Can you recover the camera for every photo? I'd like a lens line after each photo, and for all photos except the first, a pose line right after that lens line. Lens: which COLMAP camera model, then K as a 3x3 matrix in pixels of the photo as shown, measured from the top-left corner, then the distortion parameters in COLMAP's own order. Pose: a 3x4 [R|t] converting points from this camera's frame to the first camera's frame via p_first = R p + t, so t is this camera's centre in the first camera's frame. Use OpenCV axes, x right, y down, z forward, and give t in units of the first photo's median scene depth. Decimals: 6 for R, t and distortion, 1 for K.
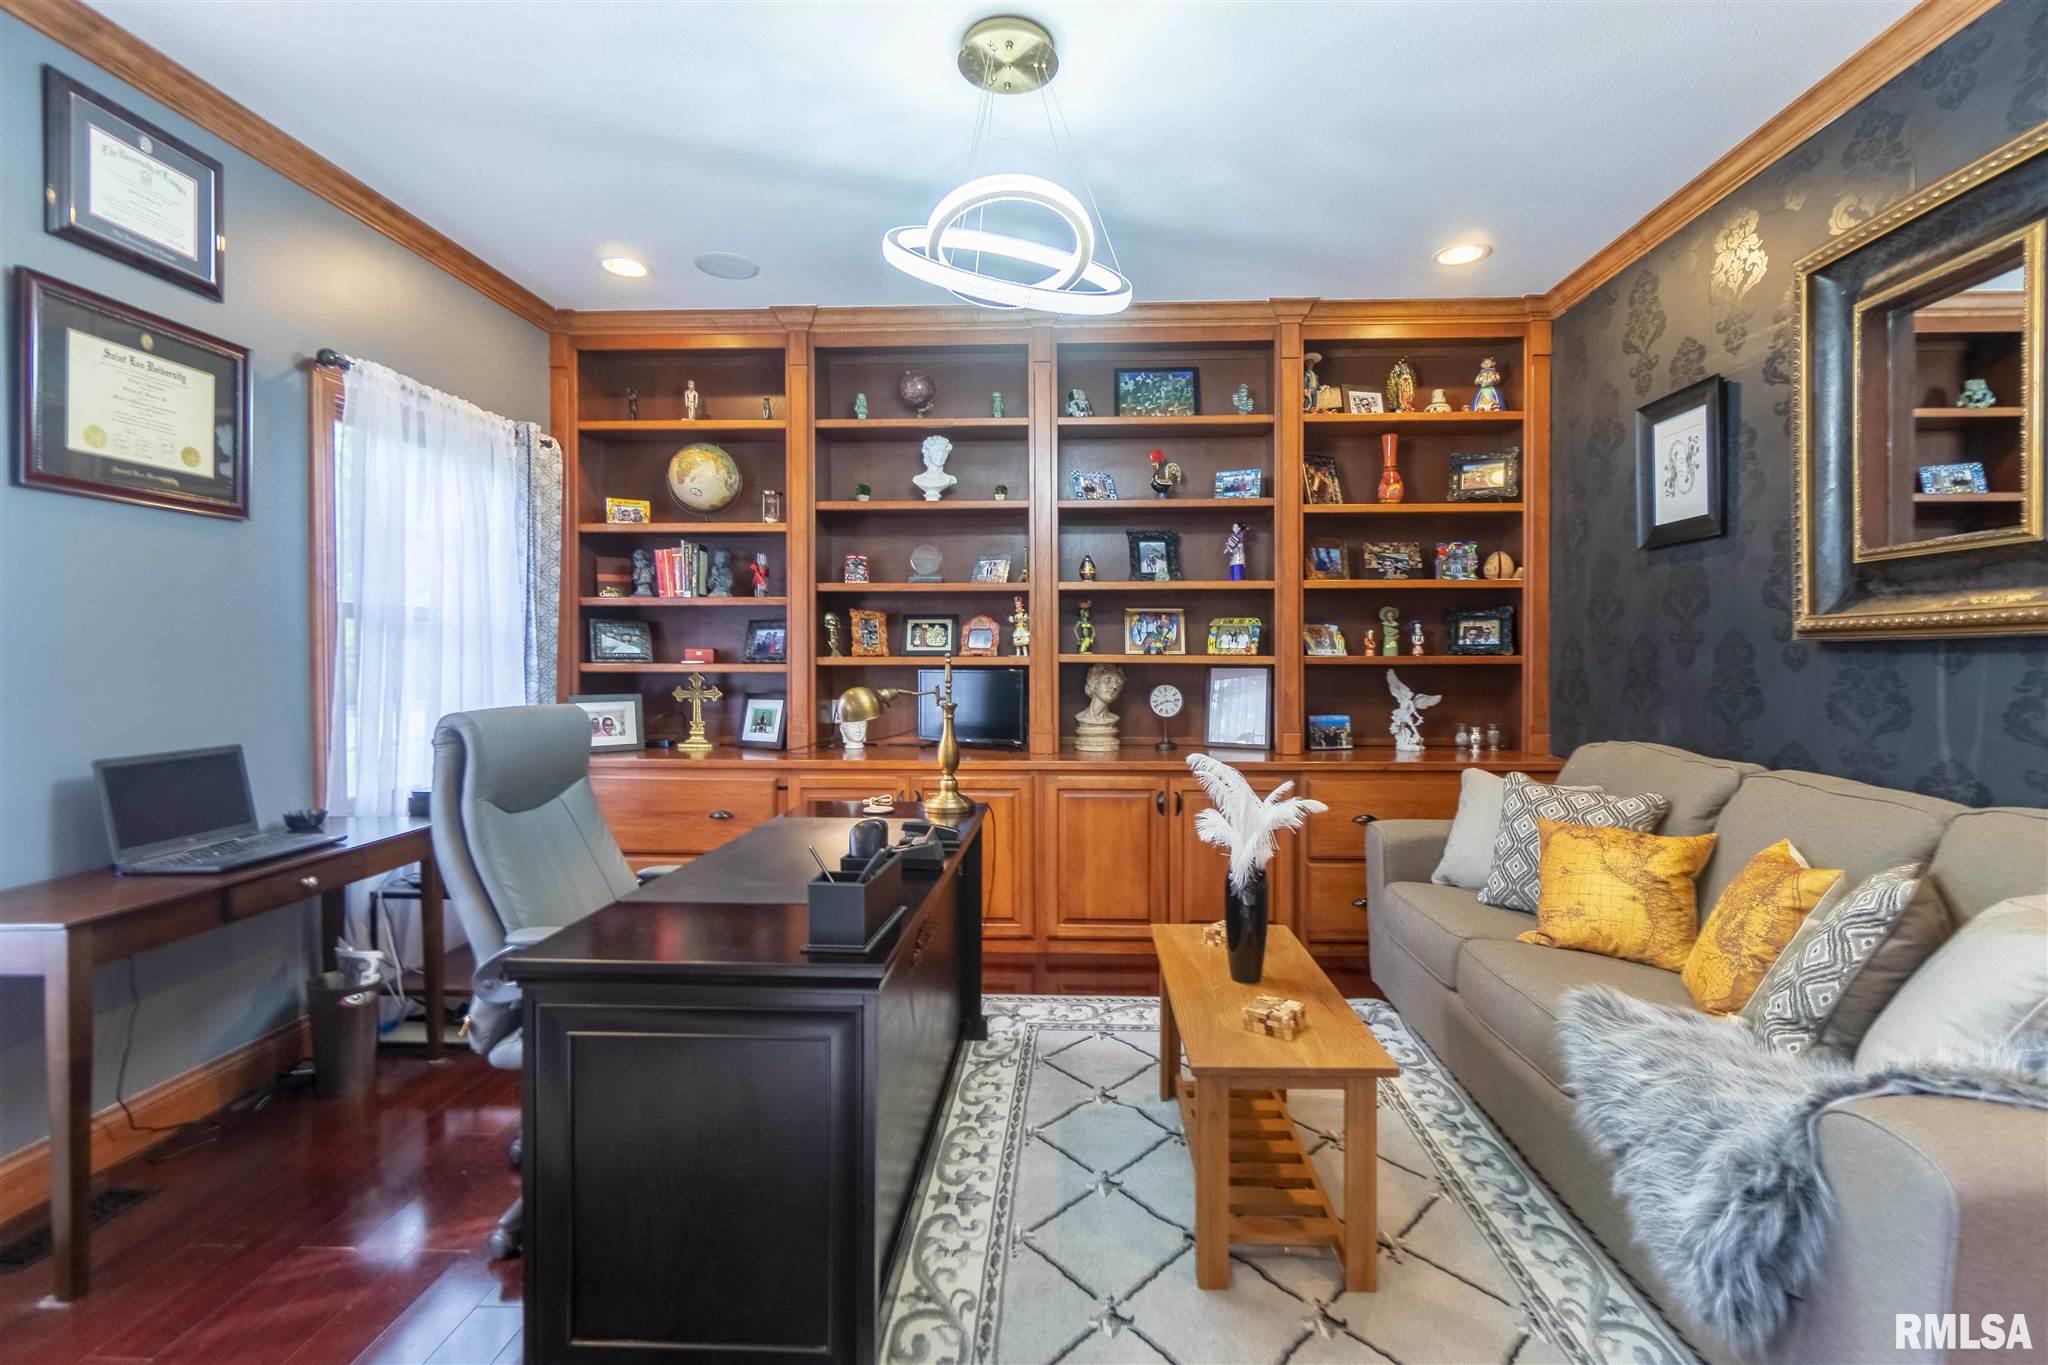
lens RADIAL K [[900.0, 0, 1030.3], [0, 900.0, 662.1], [0, 0, 1]] dist [-0.003767, 0.000365]
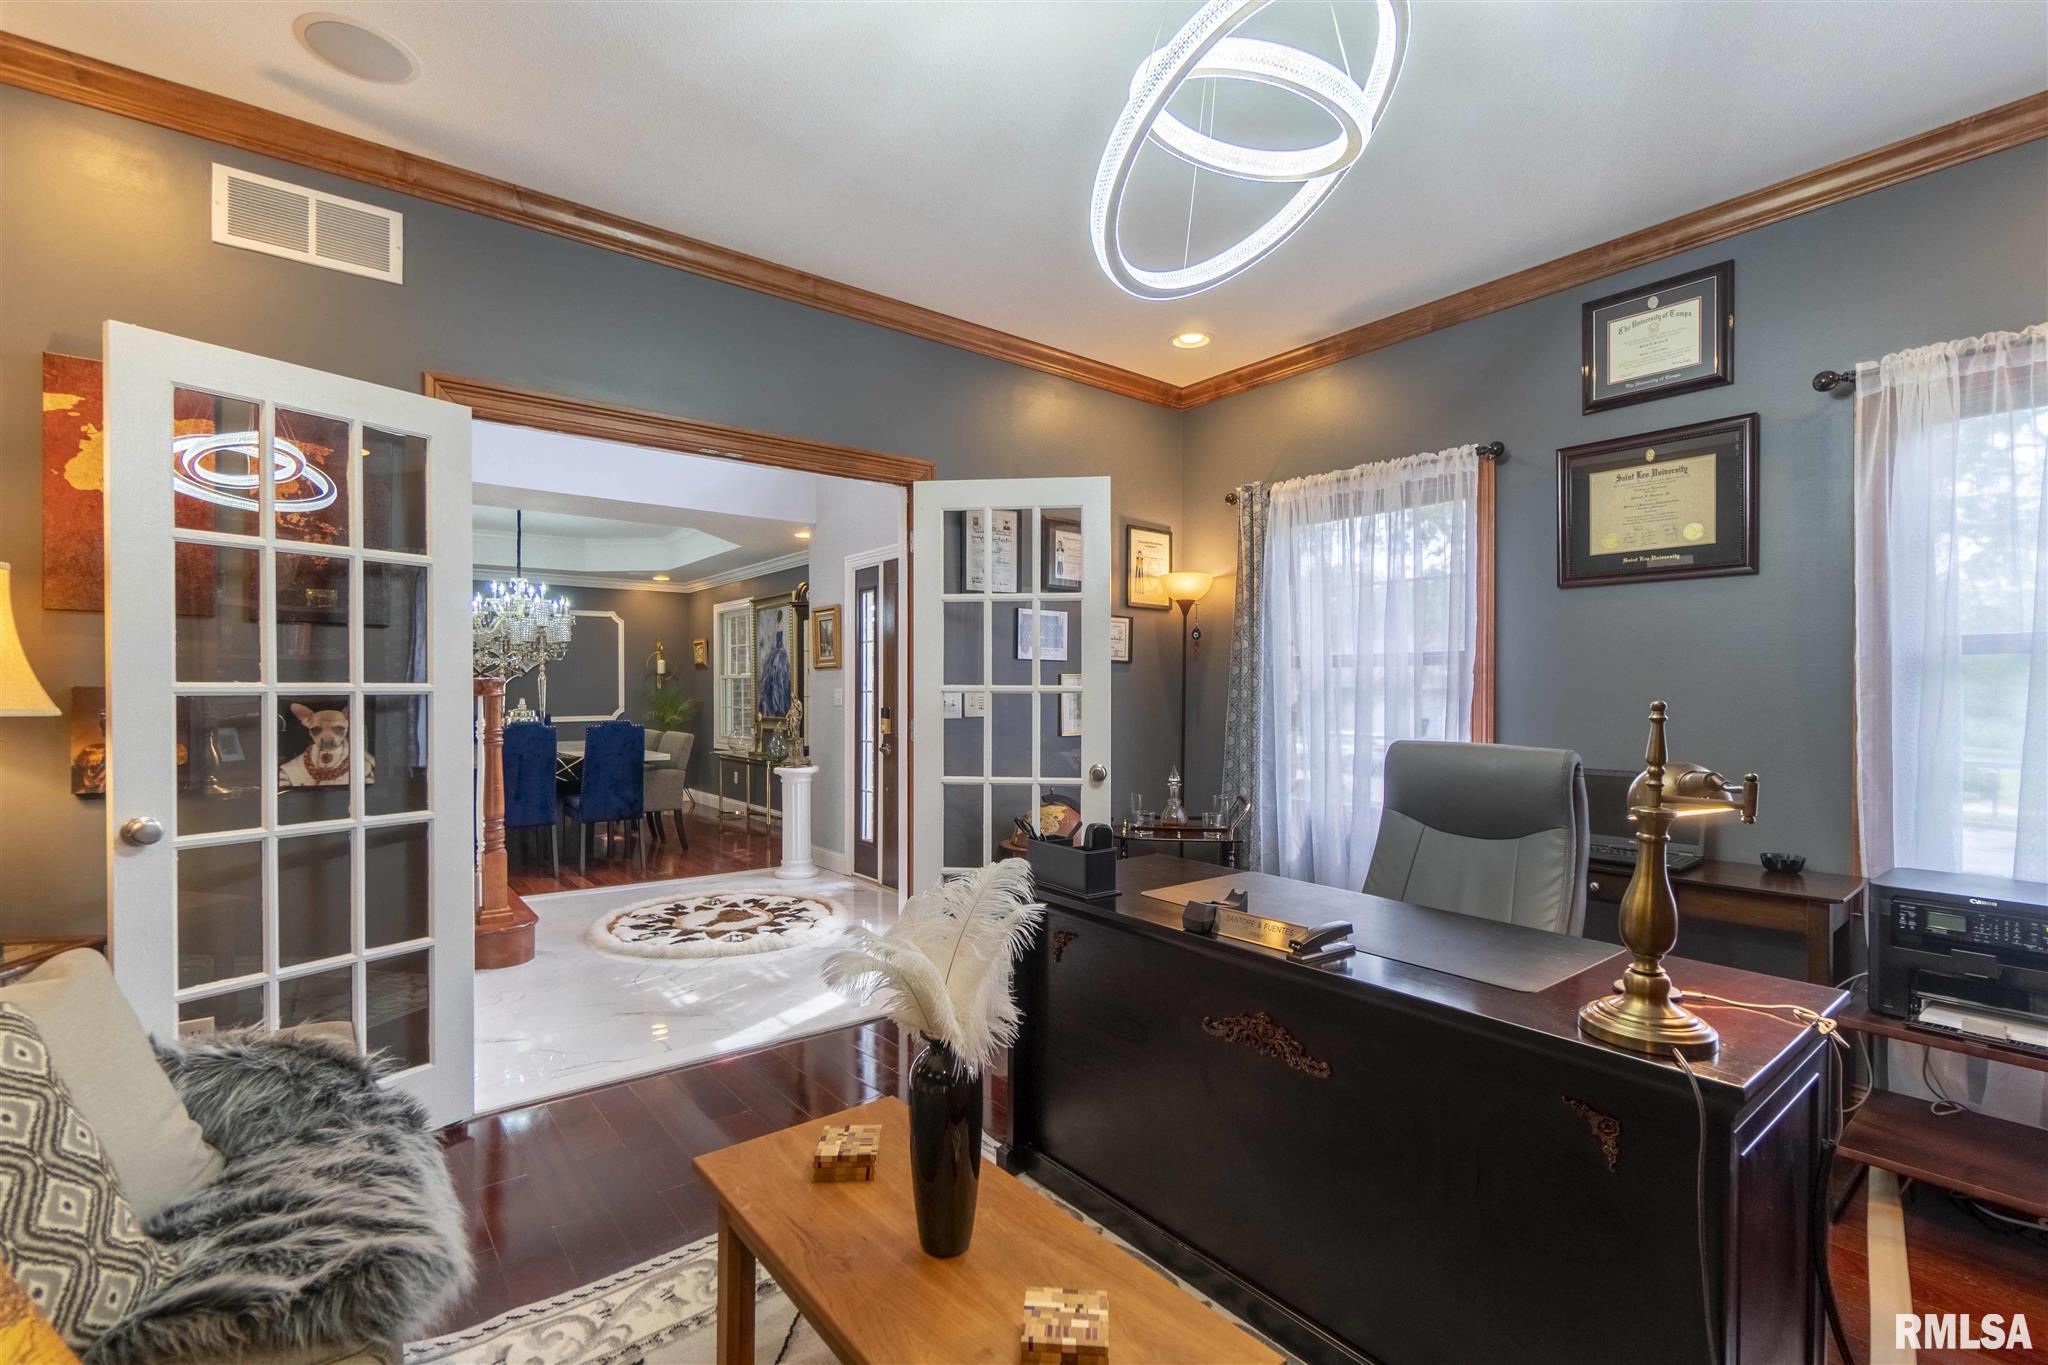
lens RADIAL K [[900.0, 0, 1014.2], [0, 900.0, 687.4], [0, 0, 1]] dist [-0.003767, 0.000365]
pose [[-0.748012, -0.003092, -0.663677, 0.554691], [-0.009585, 0.999935, 0.006144, -0.020781], [0.663615, 0.010957, -0.747994, 1.352485]]
